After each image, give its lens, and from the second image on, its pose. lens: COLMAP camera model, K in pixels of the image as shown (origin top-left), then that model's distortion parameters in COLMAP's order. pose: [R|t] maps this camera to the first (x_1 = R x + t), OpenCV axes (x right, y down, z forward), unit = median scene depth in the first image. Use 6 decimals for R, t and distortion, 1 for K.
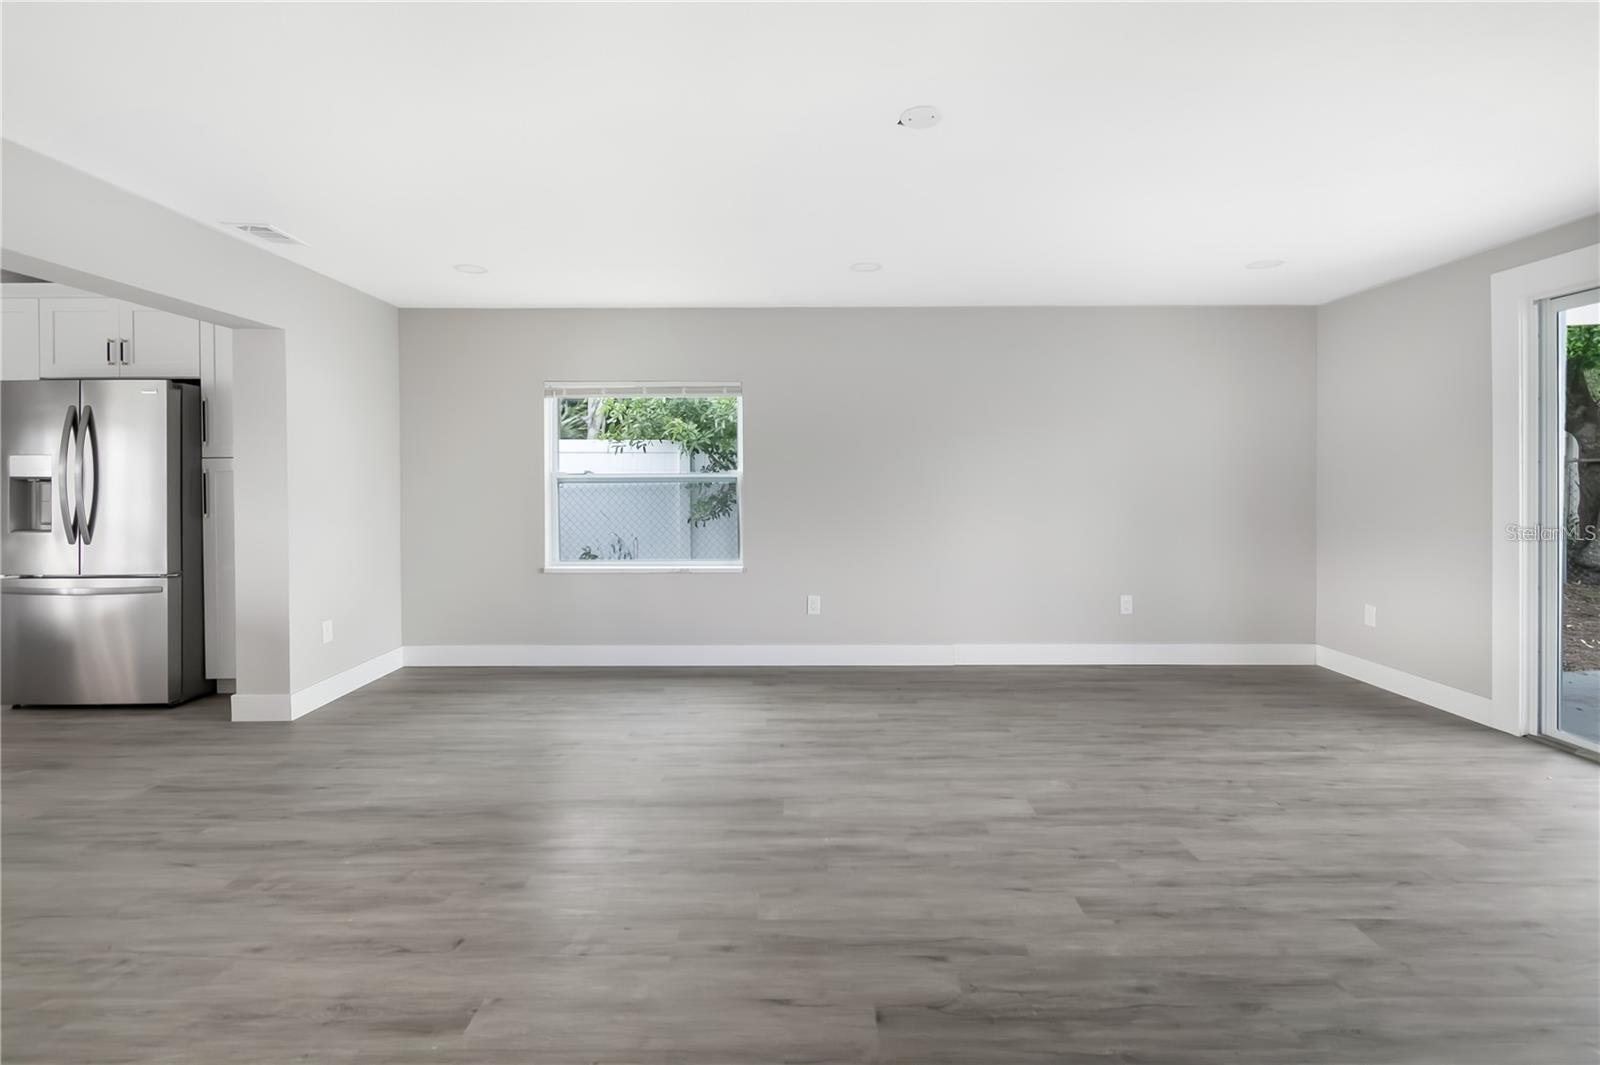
lens RADIAL K [[723.8, 0, 786.0], [0, 723.8, 482.5], [0, 0, 1]] dist [0.007267, -0.004025]
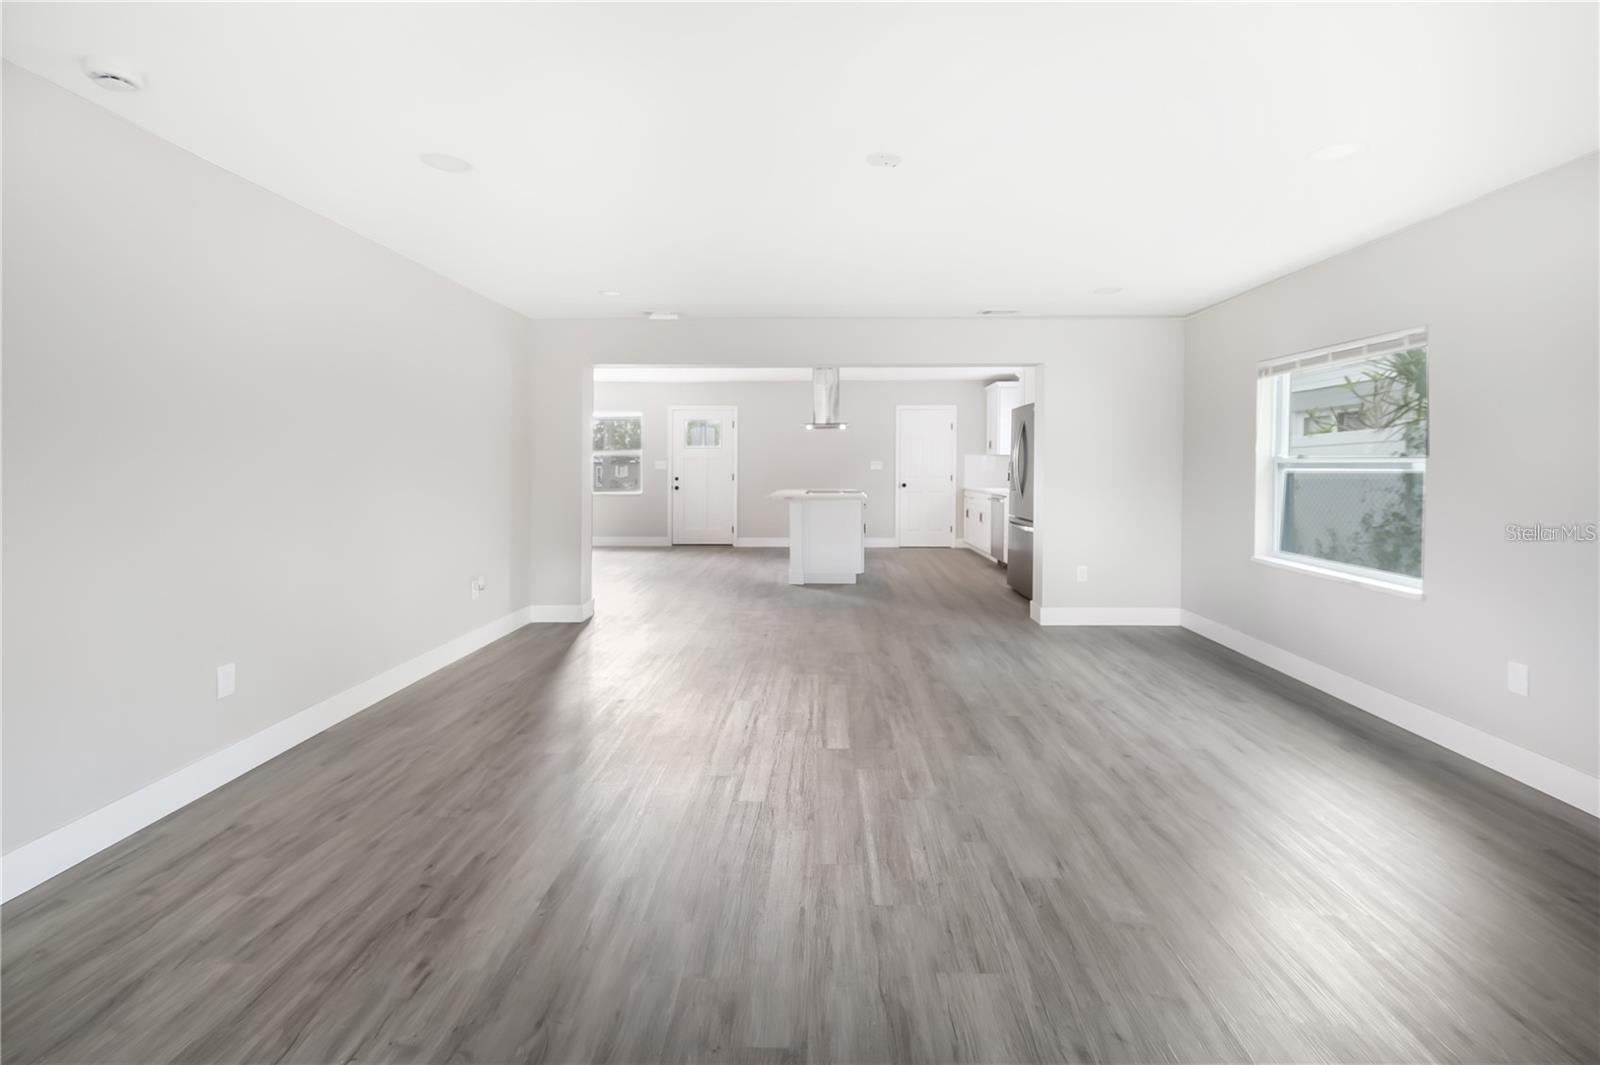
lens RADIAL K [[723.8, 0, 818.5], [0, 723.8, 469.2], [0, 0, 1]] dist [0.007267, -0.004025]
pose [[-0.000930, 0.010782, -0.999941, 1.181200], [-0.007688, 0.999912, 0.010789, -0.007912], [0.999970, 0.007698, -0.000847, 0.786584]]
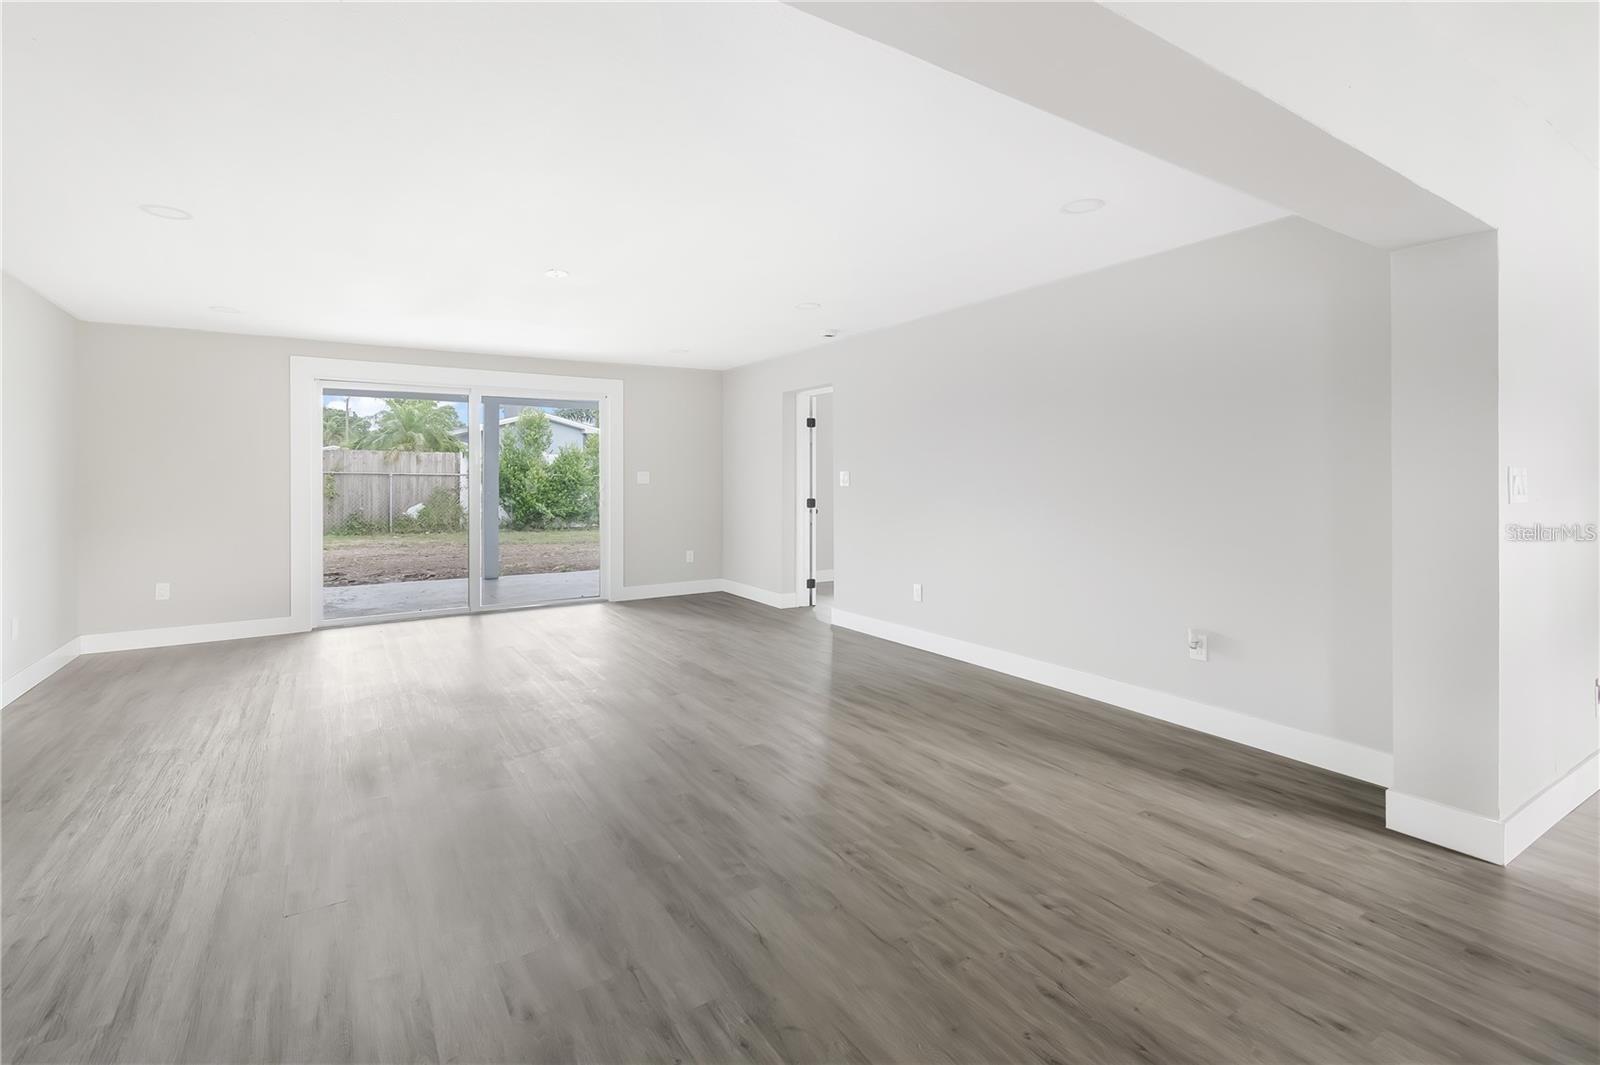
lens RADIAL K [[723.8, 0, 806.7], [0, 723.8, 477.0], [0, 0, 1]] dist [0.007267, -0.004025]
pose [[-0.560982, 0.004229, 0.827817, -1.411066], [0.009349, 0.999956, 0.001227, -0.005701], [-0.827775, 0.008428, -0.560997, 1.292421]]
